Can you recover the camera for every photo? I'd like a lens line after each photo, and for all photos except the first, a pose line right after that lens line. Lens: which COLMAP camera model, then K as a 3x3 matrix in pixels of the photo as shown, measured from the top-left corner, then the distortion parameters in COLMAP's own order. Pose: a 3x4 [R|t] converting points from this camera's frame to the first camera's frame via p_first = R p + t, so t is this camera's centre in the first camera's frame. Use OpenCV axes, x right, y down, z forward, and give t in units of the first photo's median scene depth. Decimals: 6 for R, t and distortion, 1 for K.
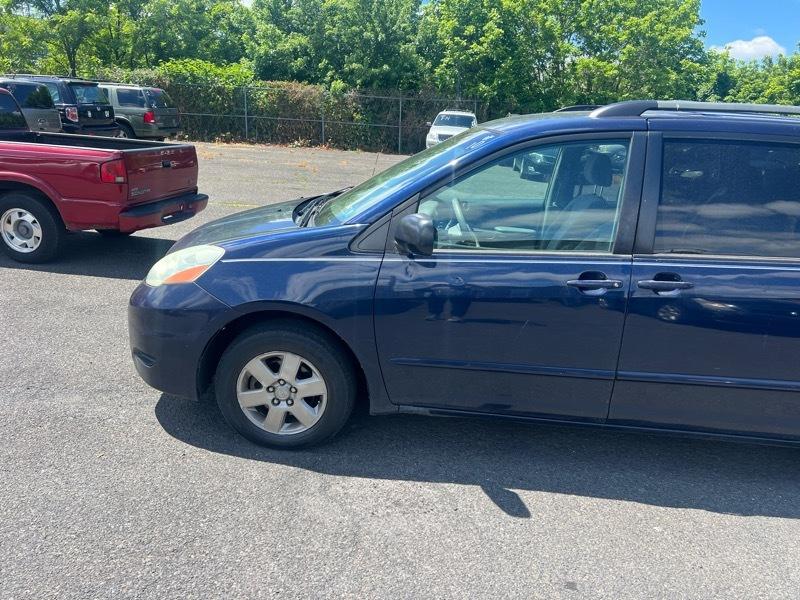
lens RADIAL K [[601.2, 0, 403.7], [0, 601.2, 301.4], [0, 0, 1]] dist [0.056876, -0.063623]
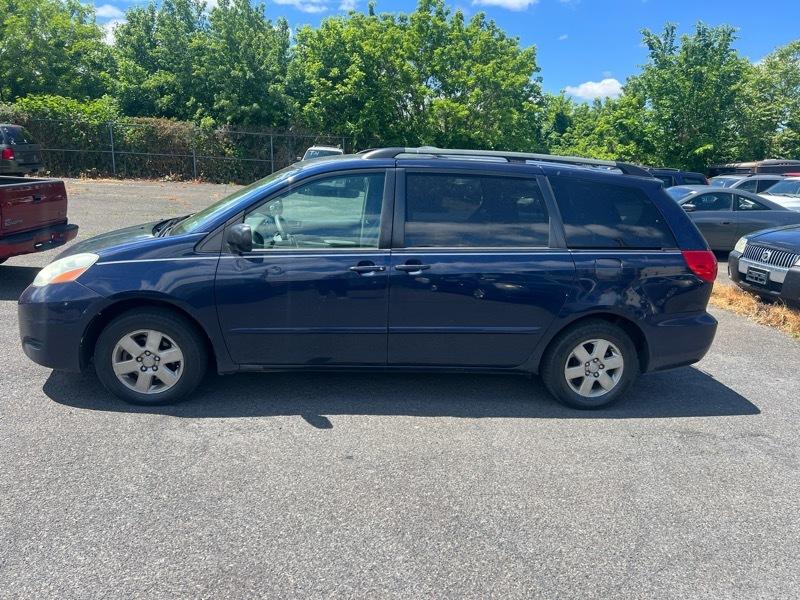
lens RADIAL K [[598.2, 0, 402.6], [0, 598.2, 303.6], [0, 0, 1]] dist [0.054837, -0.061168]
pose [[0.981855, -0.050724, 0.182725, 0.018324], [0.059331, 0.997357, -0.041947, 0.018183], [-0.180114, 0.052027, 0.982269, -0.067963]]
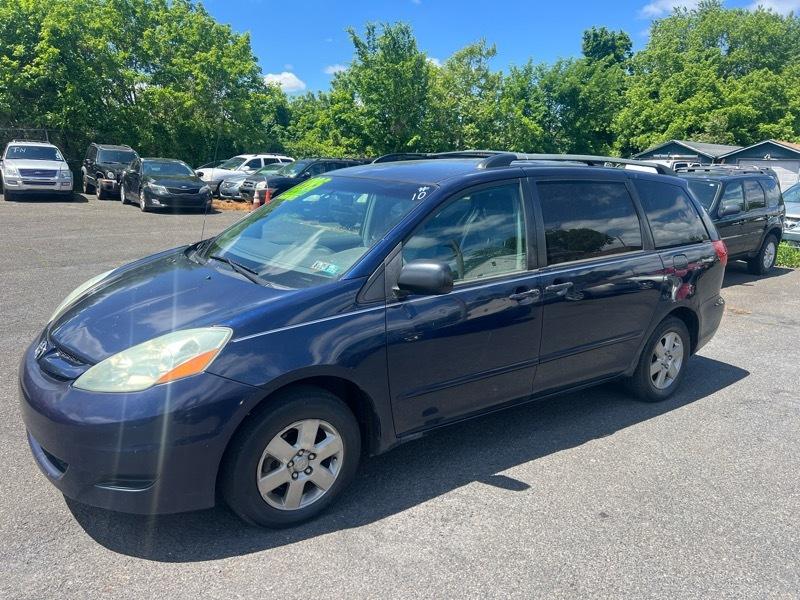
lens RADIAL K [[598.2, 0, 402.6], [0, 598.2, 303.6], [0, 0, 1]] dist [0.054837, -0.061168]
pose [[0.769842, -0.179685, 0.612419, -0.098900], [0.200510, 0.979059, 0.035207, -0.015747], [-0.605920, 0.095693, 0.789749, 0.020445]]
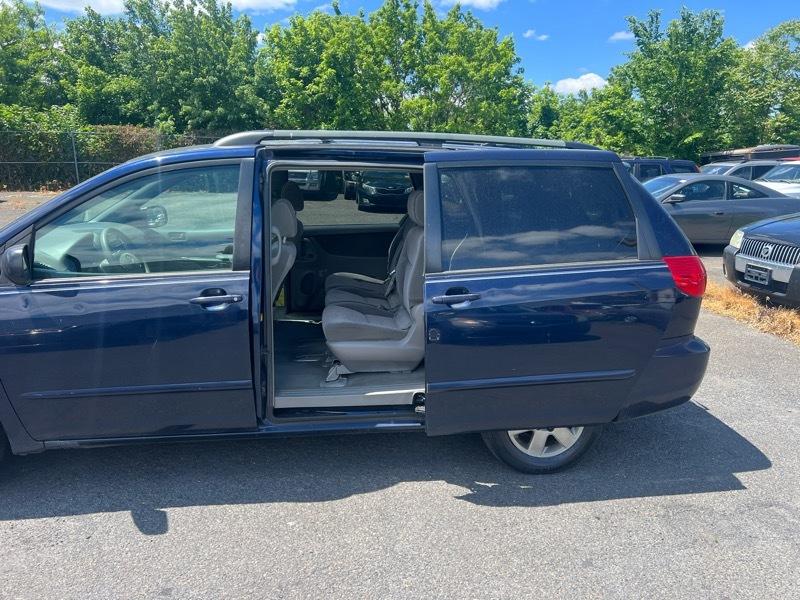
lens RADIAL K [[601.2, 0, 403.7], [0, 601.2, 301.4], [0, 0, 1]] dist [0.056876, -0.063623]
pose [[0.978329, -0.087459, 0.187679, 0.063901], [0.098098, 0.994011, -0.048149, 0.008342], [-0.182344, 0.065517, 0.981050, -0.014760]]
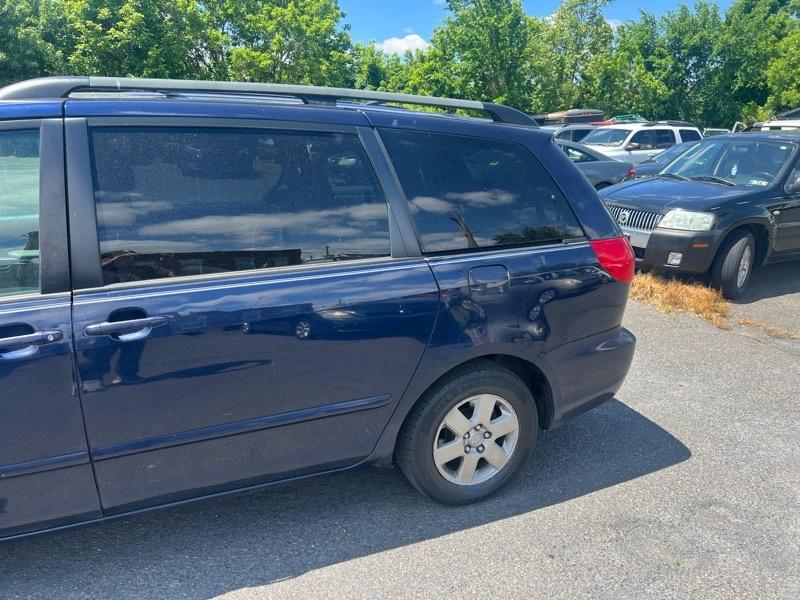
lens RADIAL K [[602.3, 0, 397.3], [0, 602.3, 305.7], [0, 0, 1]] dist [0.062182, -0.078770]
pose [[0.889346, -0.165282, 0.426316, 0.059700], [0.158158, 0.986025, 0.052344, -0.005389], [-0.429010, 0.020873, 0.903059, 0.027342]]
